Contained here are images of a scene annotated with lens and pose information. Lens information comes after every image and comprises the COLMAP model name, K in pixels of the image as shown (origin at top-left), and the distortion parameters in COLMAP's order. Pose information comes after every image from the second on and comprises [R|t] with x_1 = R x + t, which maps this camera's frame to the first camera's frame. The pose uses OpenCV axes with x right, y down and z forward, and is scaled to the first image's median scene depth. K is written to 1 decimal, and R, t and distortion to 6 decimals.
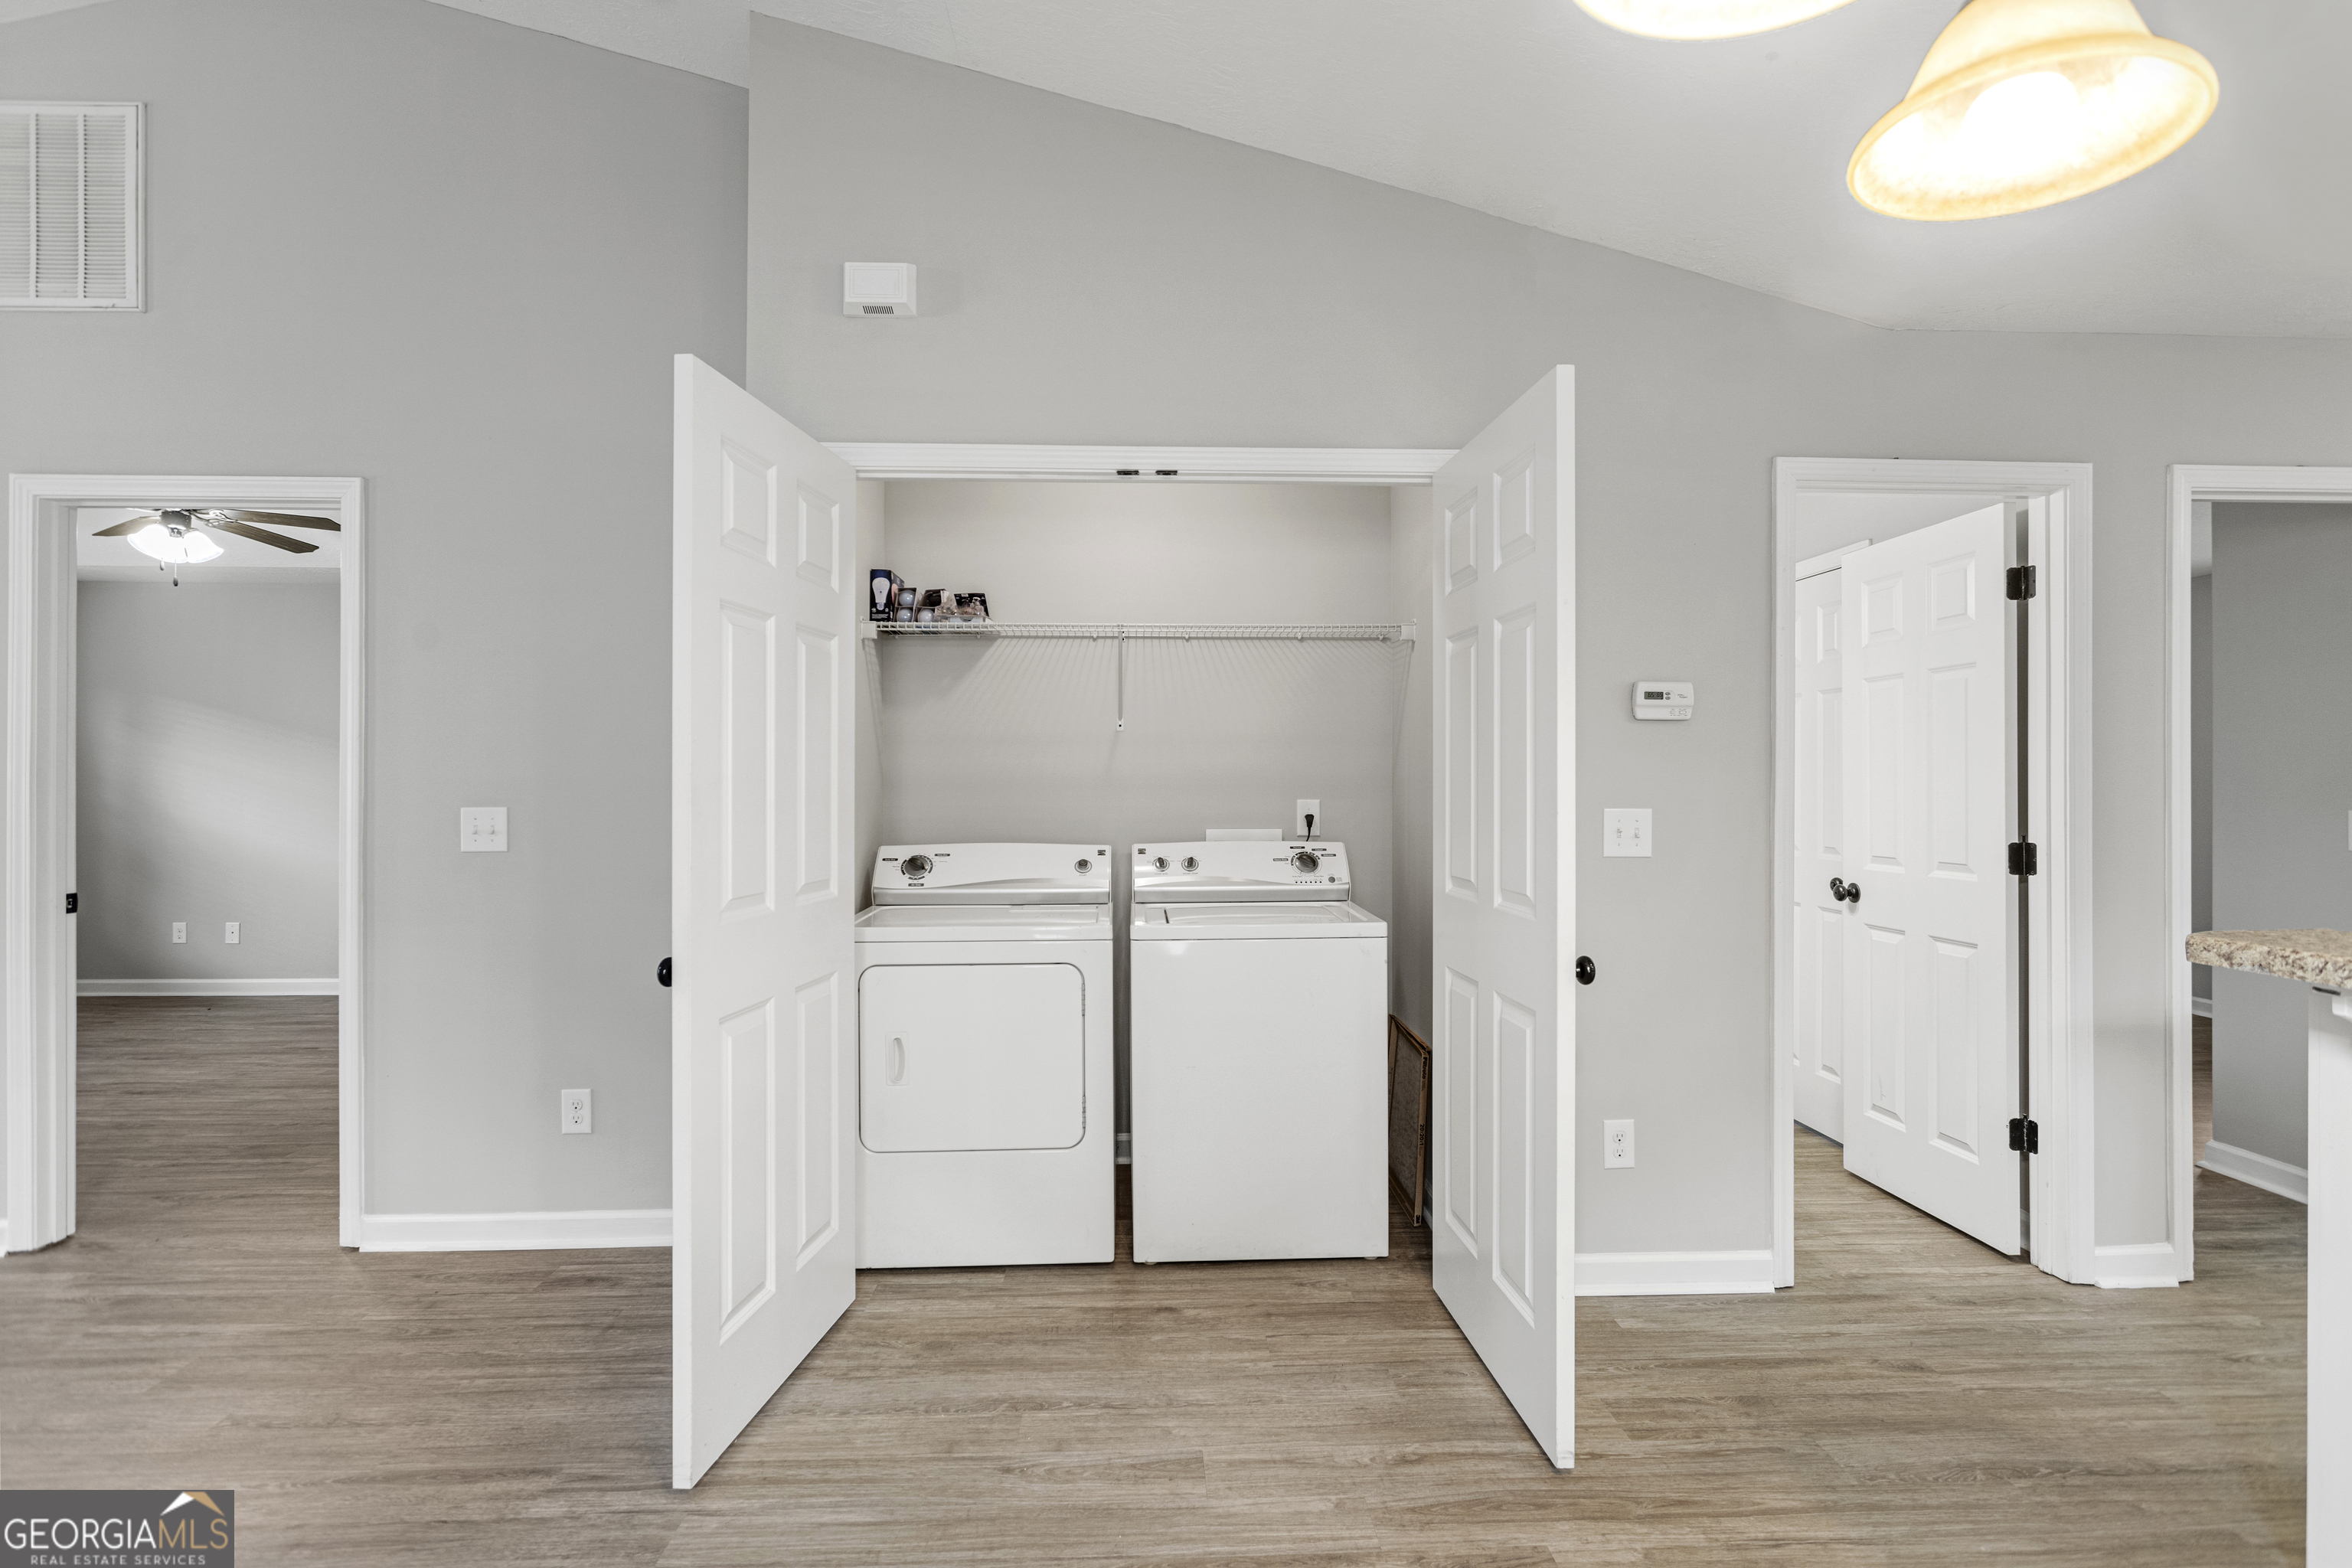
lens RADIAL K [[1221.4, 0, 1167.3], [0, 1221.4, 779.2], [0, 0, 1]] dist [-0.005012, 0.004948]
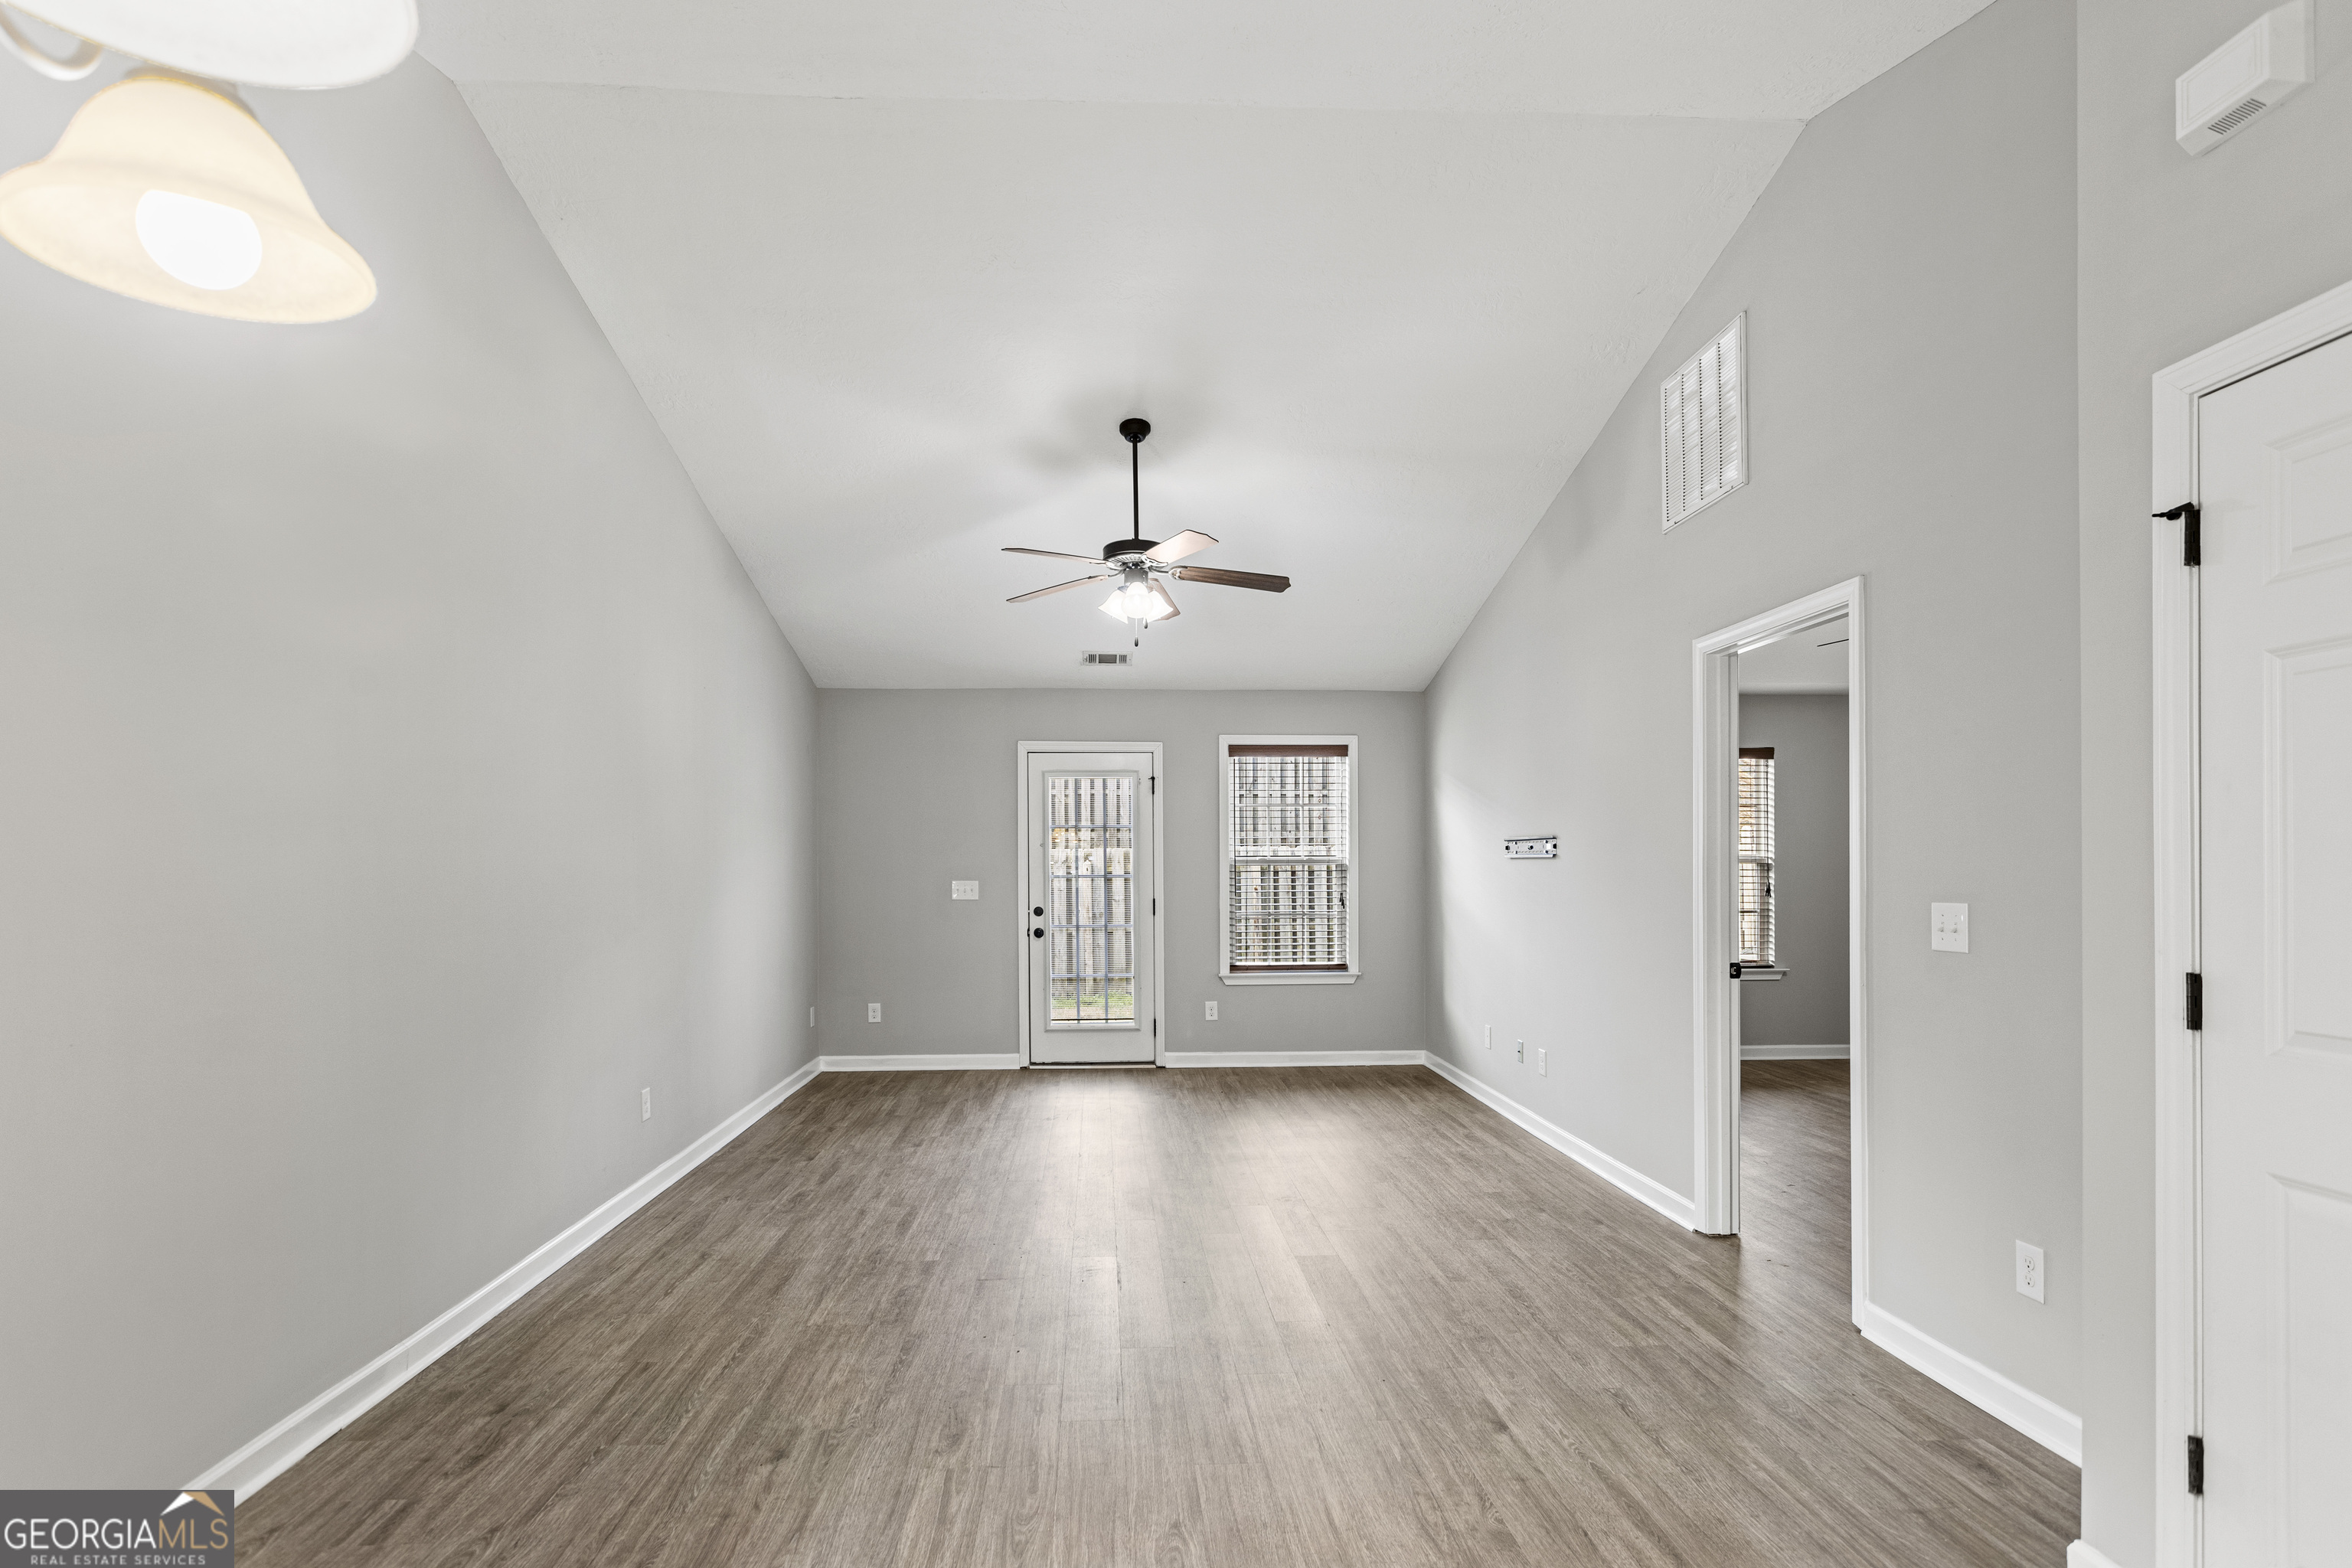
lens RADIAL K [[1221.4, 0, 1142.1], [0, 1221.4, 873.9], [0, 0, 1]] dist [-0.005012, 0.004948]
pose [[-0.030799, 0.004264, -0.999516, 0.398041], [0.005611, 0.999976, 0.004093, -0.006277], [0.999510, -0.005483, -0.030823, 0.459398]]
